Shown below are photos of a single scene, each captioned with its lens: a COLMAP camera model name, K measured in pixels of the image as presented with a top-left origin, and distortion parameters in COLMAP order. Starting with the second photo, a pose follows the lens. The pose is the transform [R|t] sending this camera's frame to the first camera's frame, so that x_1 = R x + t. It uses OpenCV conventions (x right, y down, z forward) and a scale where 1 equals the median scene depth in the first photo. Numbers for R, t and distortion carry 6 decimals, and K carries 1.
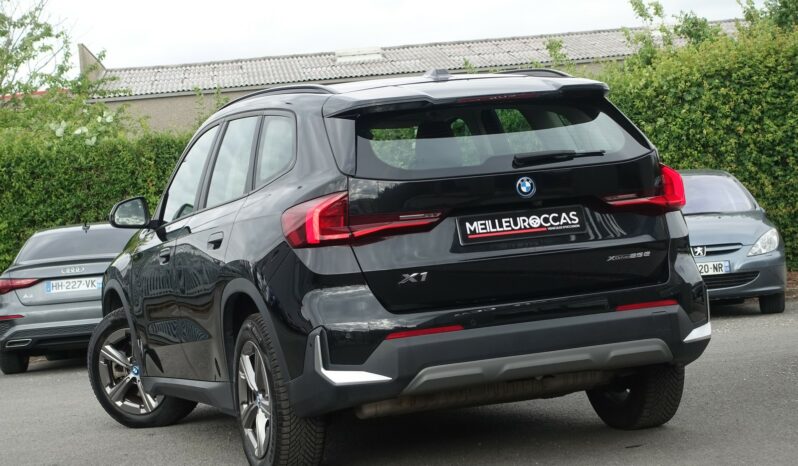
lens RADIAL K [[1747.6, 0, 399.0], [0, 1747.6, 233.0], [0, 0, 1]] dist [-0.043860, -0.142246]
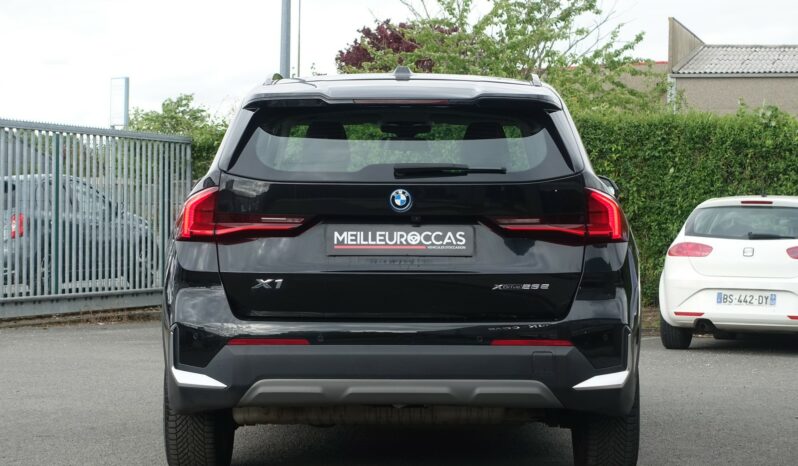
lens RADIAL K [[1747.6, 0, 399.0], [0, 1747.6, 233.0], [0, 0, 1]] dist [-0.043860, -0.142246]
pose [[0.934695, 0.100684, -0.340892, 0.387008], [-0.095668, 0.994914, 0.031541, -0.037814], [0.342333, 0.003131, 0.939573, 0.128588]]
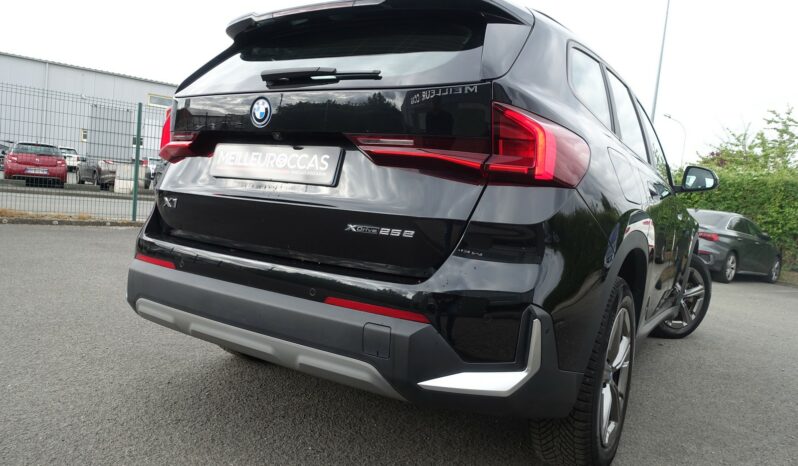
lens RADIAL K [[537.4, 0, 399.0], [0, 537.4, 233.0], [0, 0, 1]] dist [-0.013058, 0.000547]
pose [[0.603414, 0.195937, -0.772981, 0.302221], [-0.153344, 0.979763, 0.128646, -0.013852], [0.782545, 0.040905, 0.621249, 0.896965]]
